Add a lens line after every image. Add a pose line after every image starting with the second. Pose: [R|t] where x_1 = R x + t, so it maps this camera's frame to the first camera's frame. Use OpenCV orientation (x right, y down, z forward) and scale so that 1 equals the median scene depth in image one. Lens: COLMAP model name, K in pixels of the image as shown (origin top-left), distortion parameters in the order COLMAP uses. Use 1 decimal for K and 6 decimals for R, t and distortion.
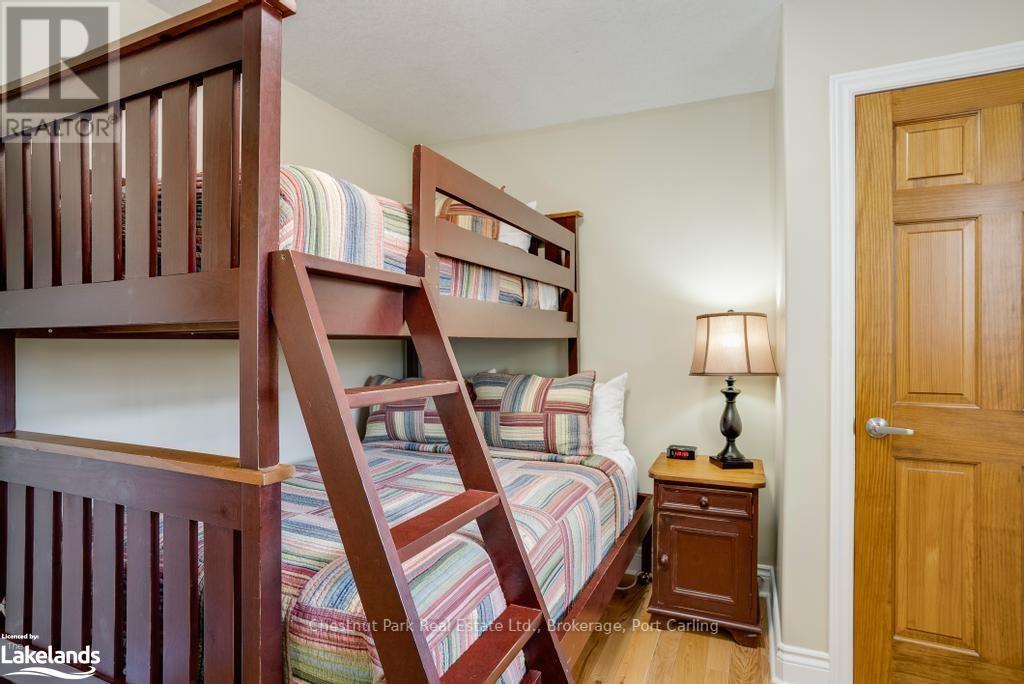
lens RADIAL K [[532.4, 0, 507.6], [0, 532.4, 344.0], [0, 0, 1]] dist [0.000820, 0.000123]
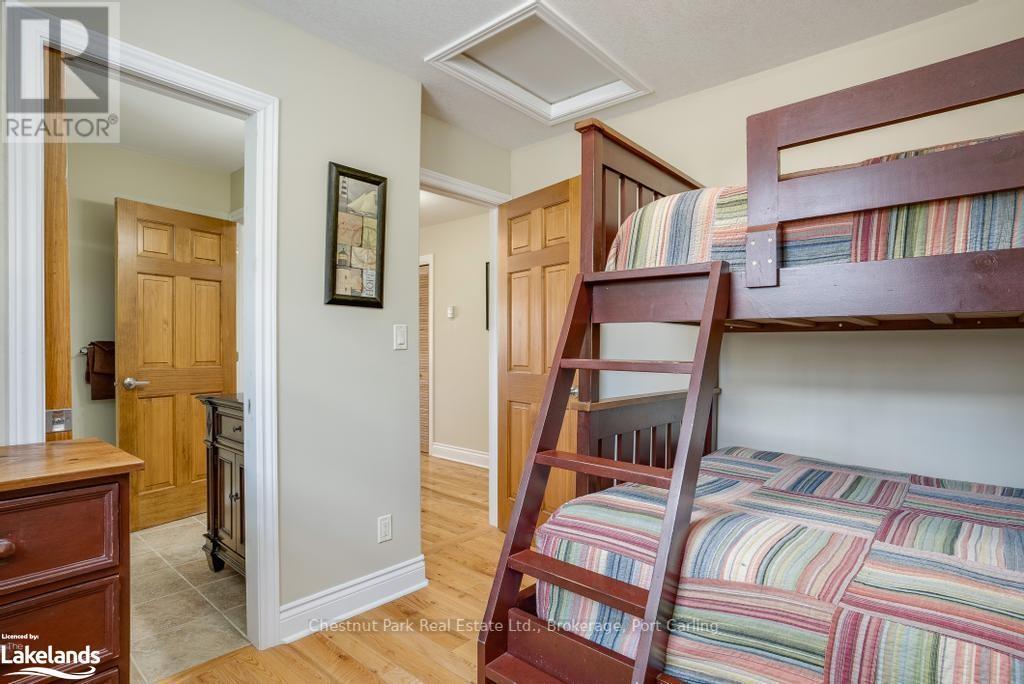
lens RADIAL K [[532.4, 0, 508.1], [0, 532.4, 346.4], [0, 0, 1]] dist [0.000820, 0.000123]
pose [[-0.288183, 0.009552, -0.957528, 0.743320], [0.004891, 0.999952, 0.008503, 0.018376], [0.957563, -0.002233, -0.288216, 0.738583]]
